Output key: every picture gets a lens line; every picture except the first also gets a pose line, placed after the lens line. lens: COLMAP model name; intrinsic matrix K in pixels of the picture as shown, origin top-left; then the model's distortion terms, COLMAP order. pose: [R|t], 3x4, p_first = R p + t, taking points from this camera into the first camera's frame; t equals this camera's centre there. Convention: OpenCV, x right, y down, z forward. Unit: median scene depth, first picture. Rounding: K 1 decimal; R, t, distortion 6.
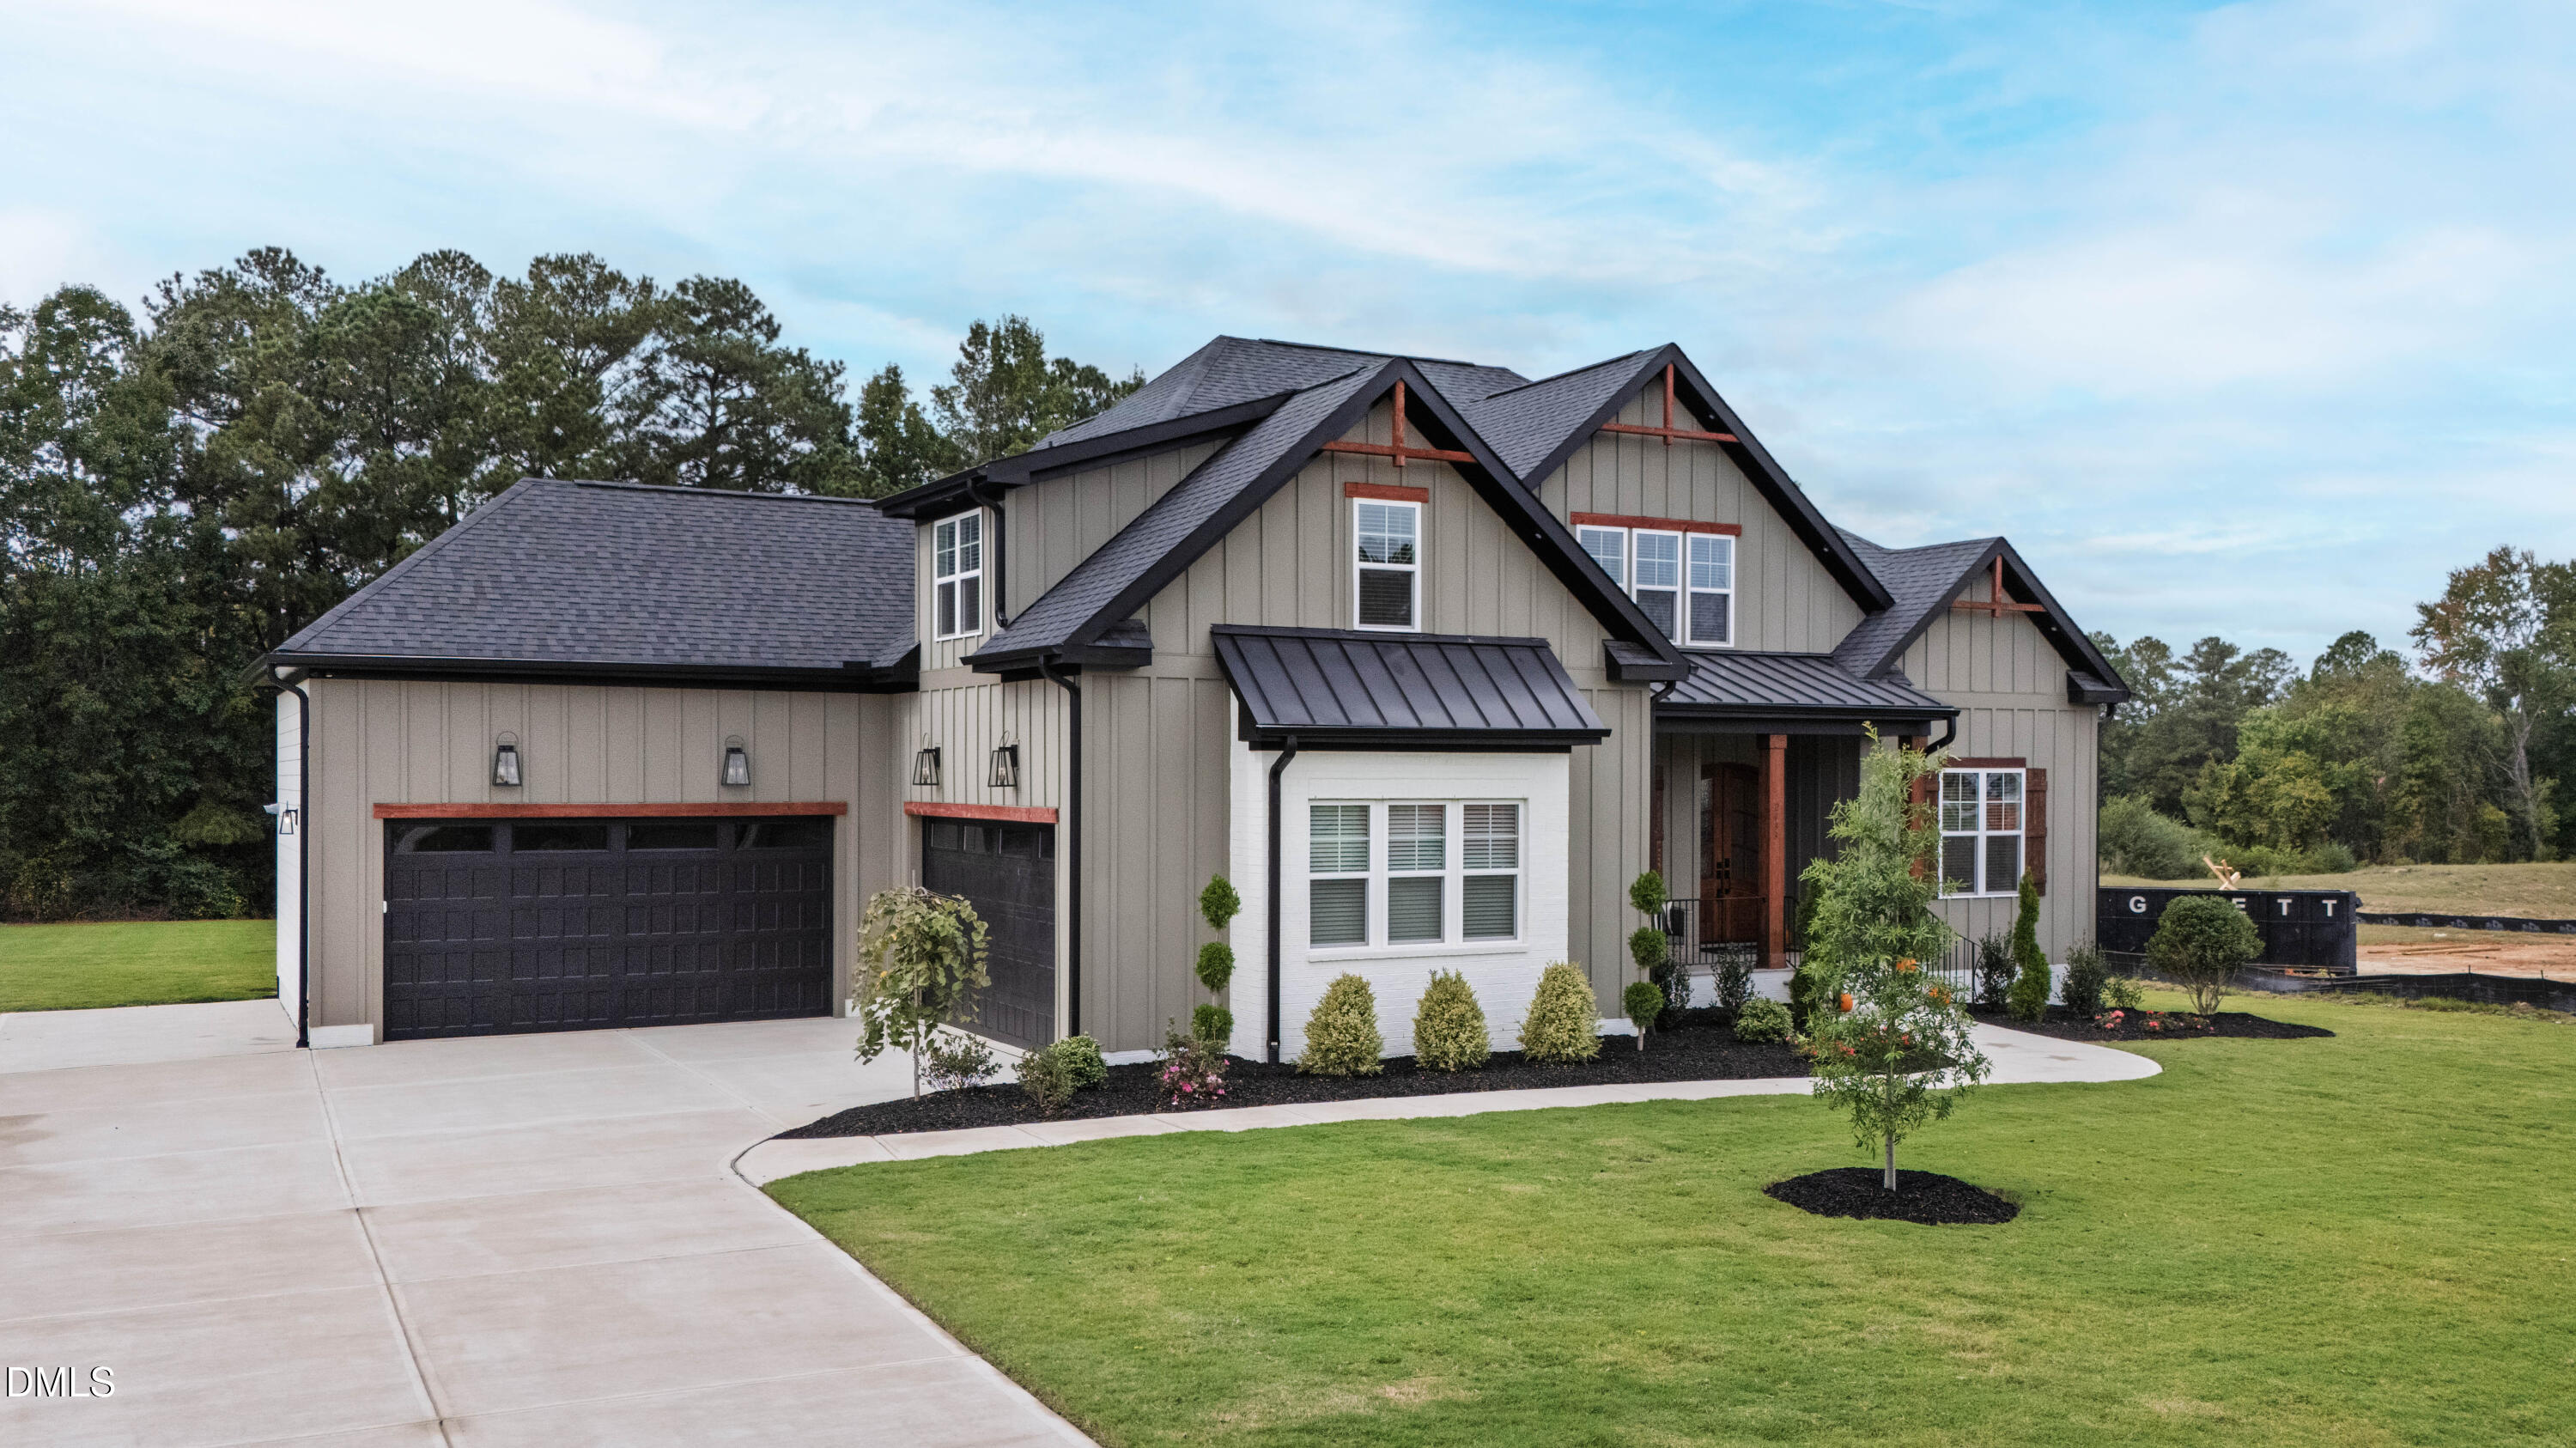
lens RADIAL K [[2161.2, 0, 1414.0], [0, 2161.2, 770.2], [0, 0, 1]] dist [0.063419, -0.049894]
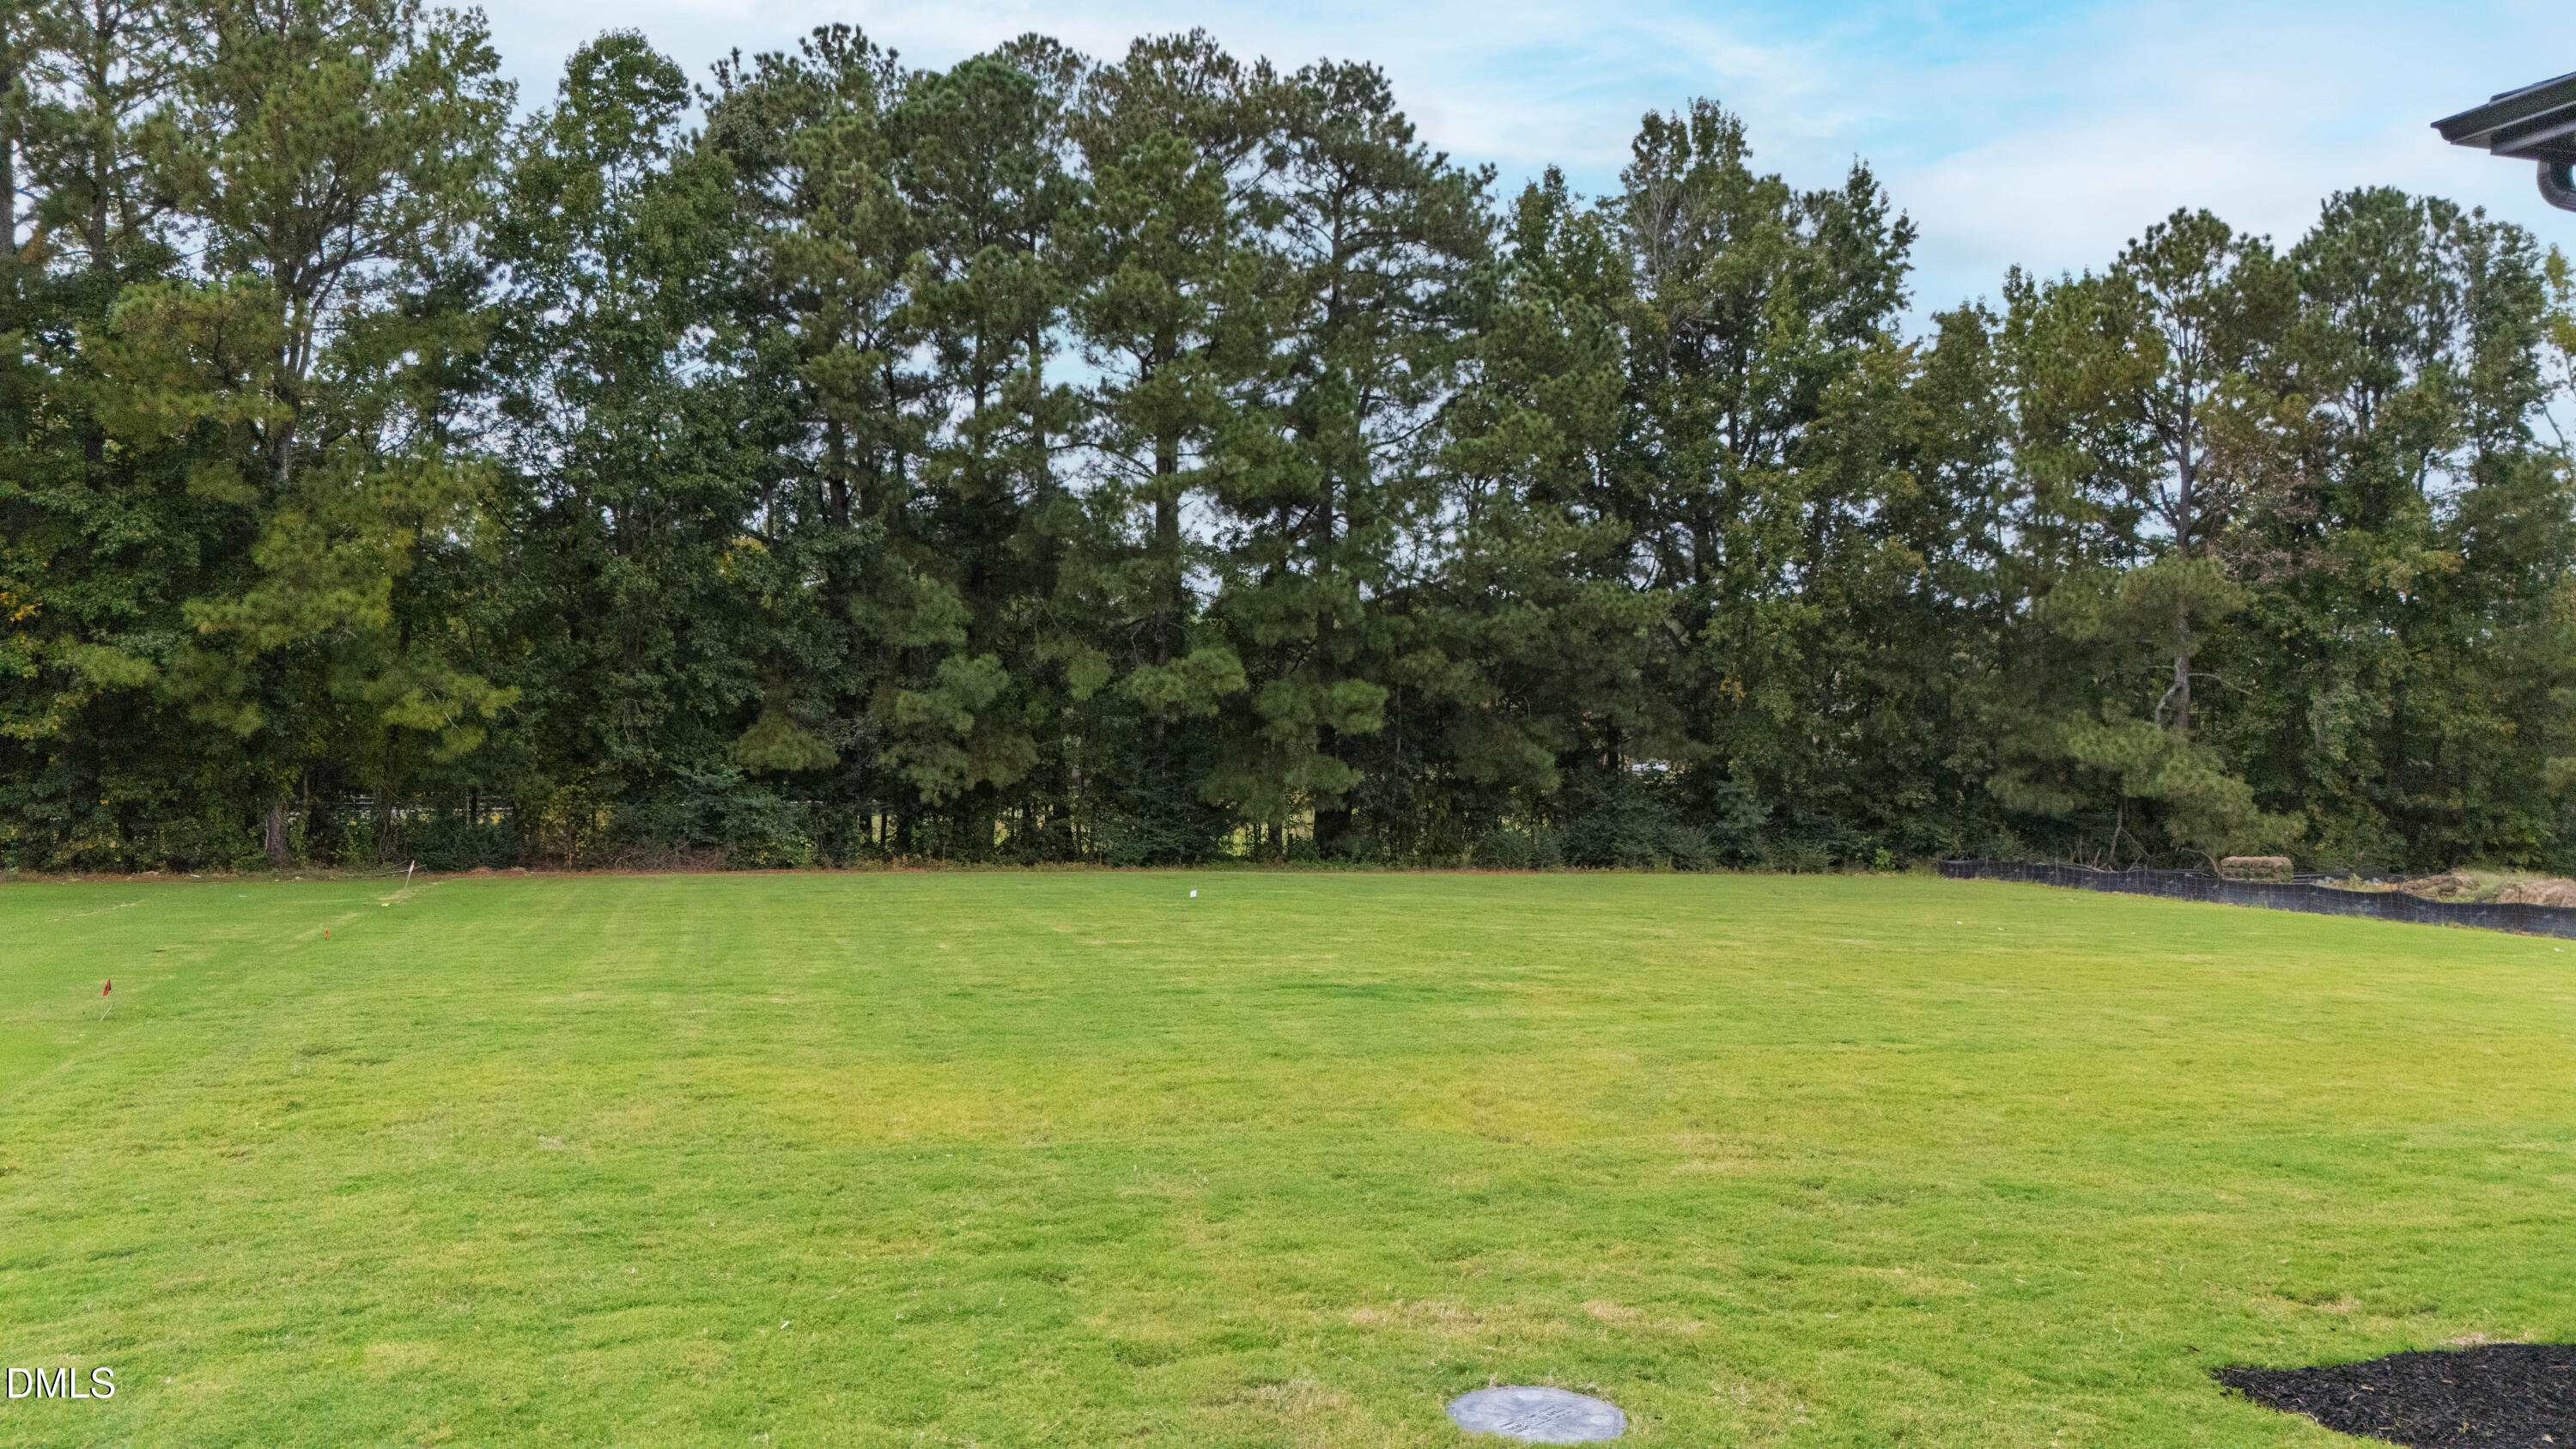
lens RADIAL K [[1903.1, 0, 1291.4], [0, 1903.1, 718.8], [0, 0, 1]] dist [0.085280, -0.082635]
pose [[0.978333, 0.007982, -0.206882, -0.558575], [-0.007712, 0.999968, 0.002109, 0.031029], [0.206893, -0.000467, 0.978364, 0.913938]]
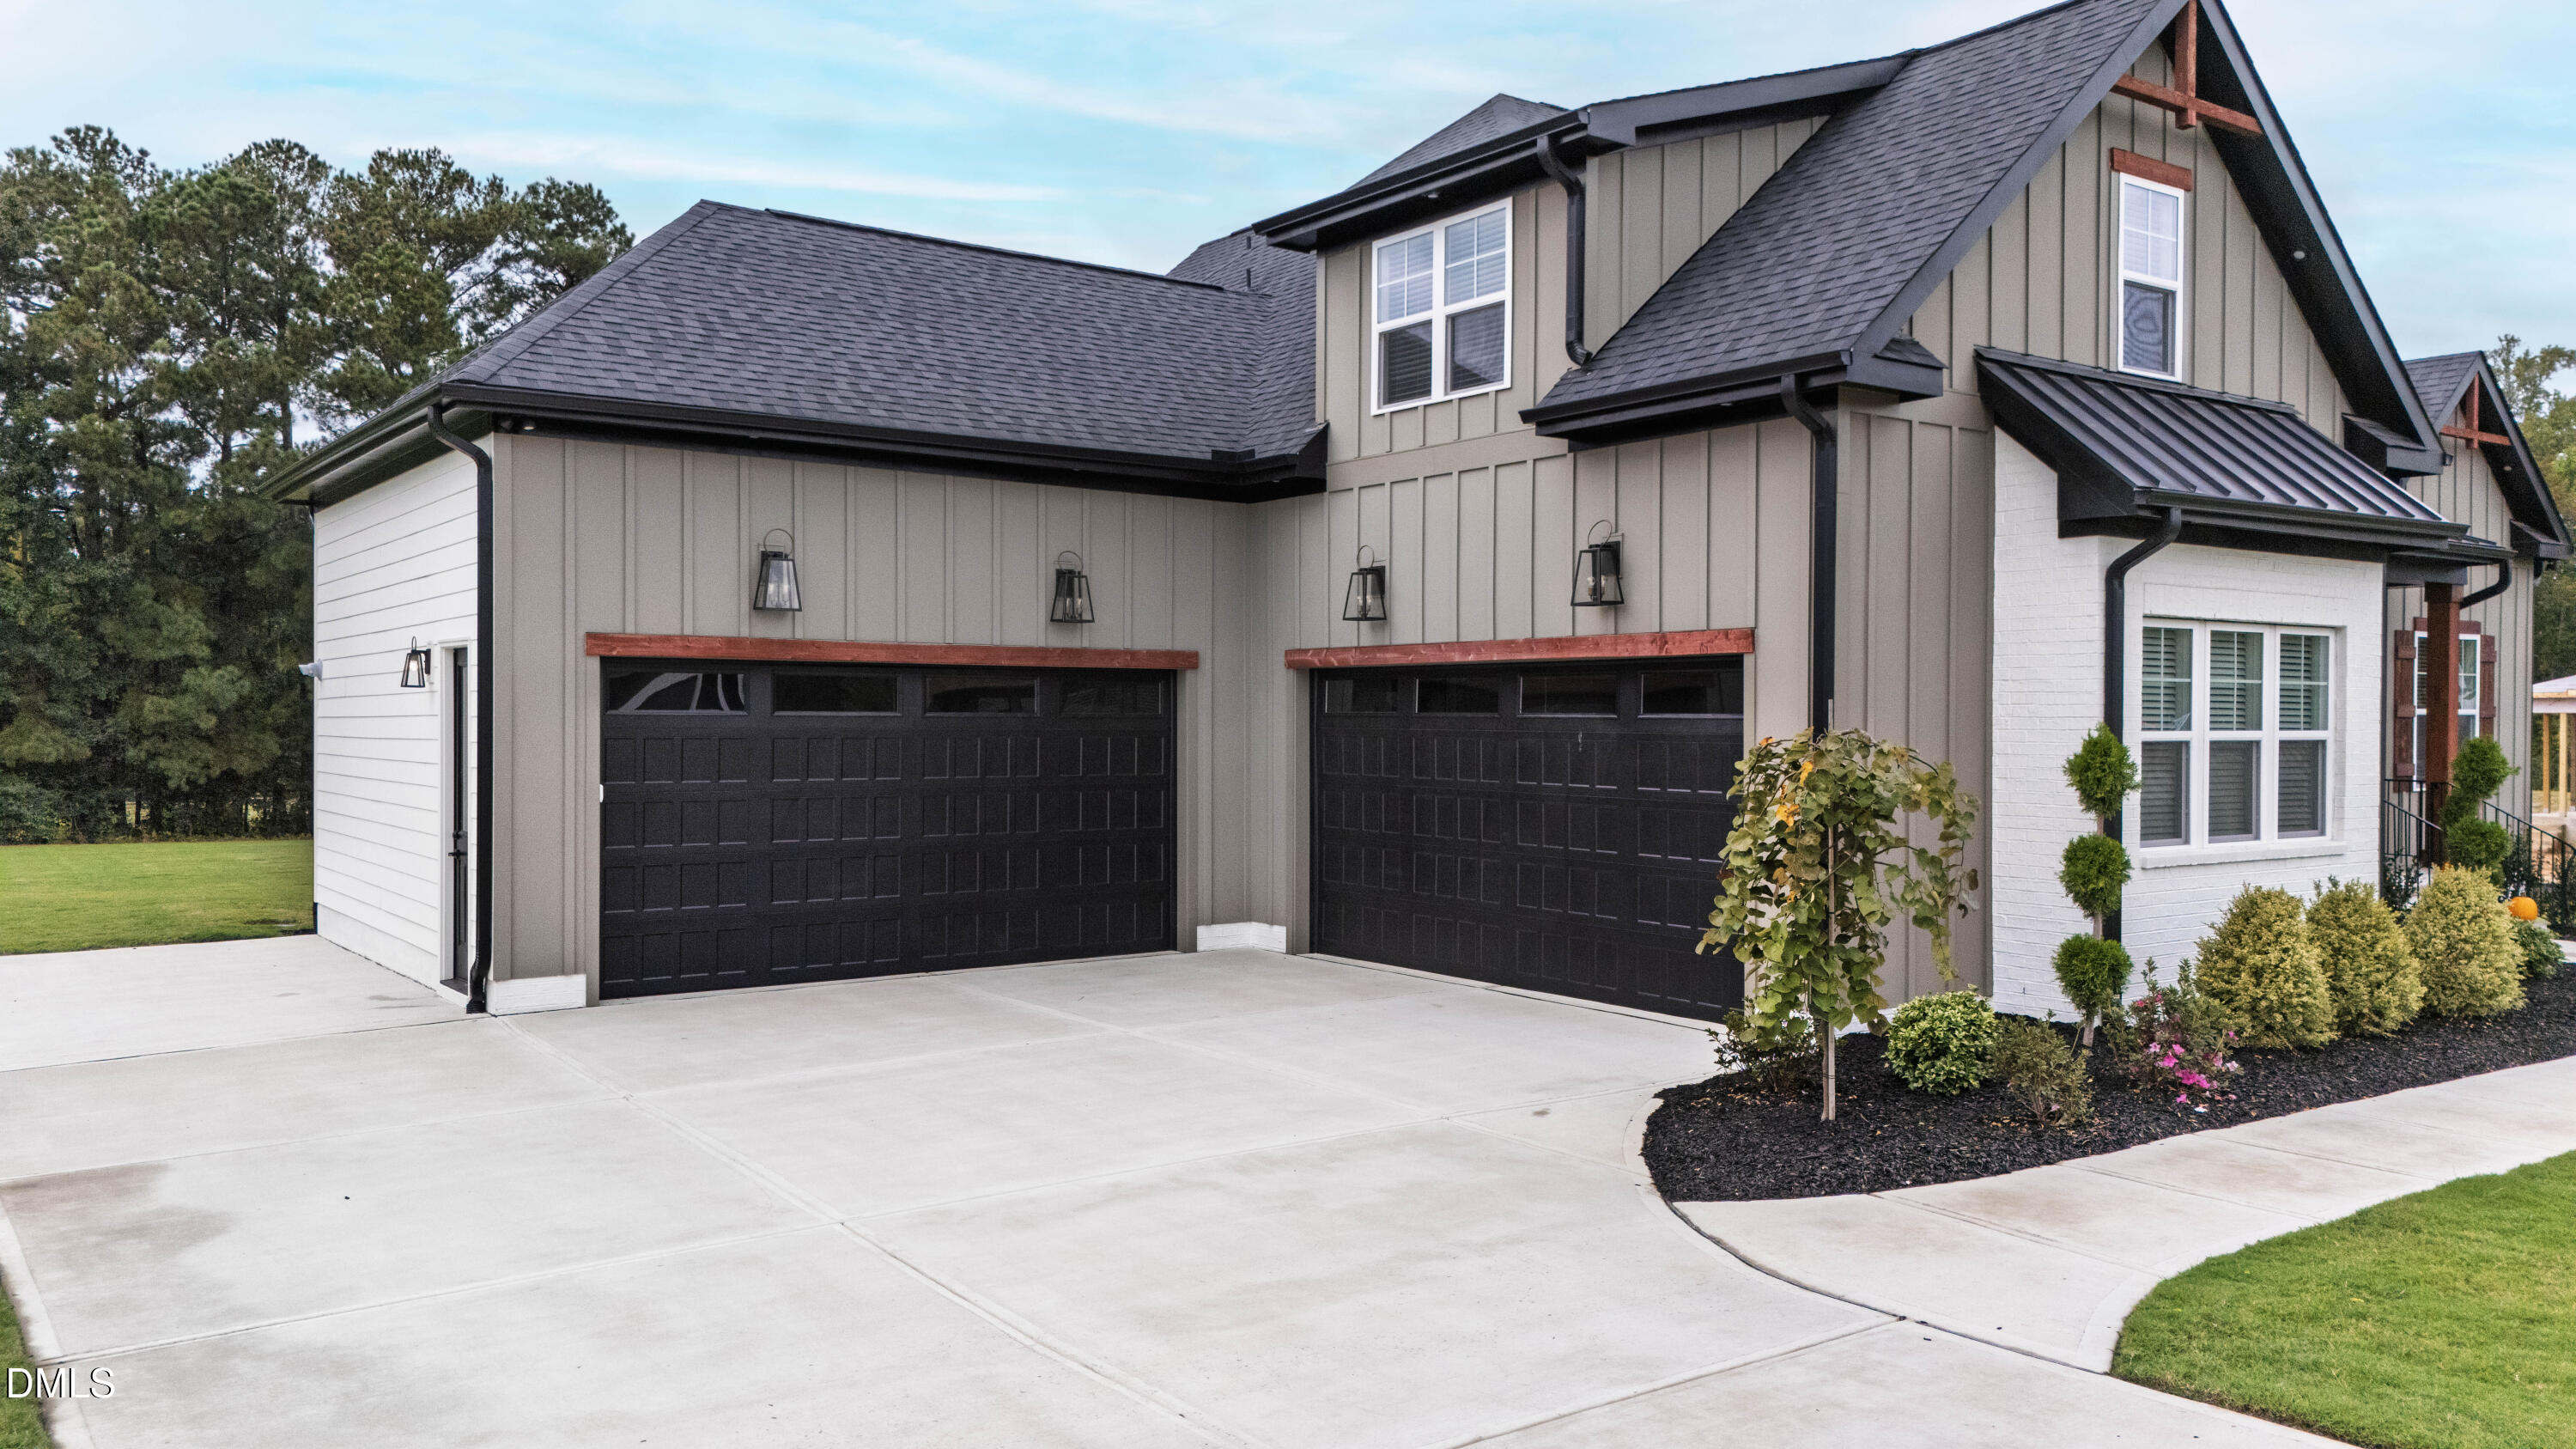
lens RADIAL K [[1903.1, 0, 1300.9], [0, 1903.1, 718.5], [0, 0, 1]] dist [0.085280, -0.082635]
pose [[0.994363, 0.000977, 0.106021, -0.251799], [-0.001235, 0.999996, 0.002375, 0.030083], [-0.106018, -0.002493, 0.994361, 0.319194]]
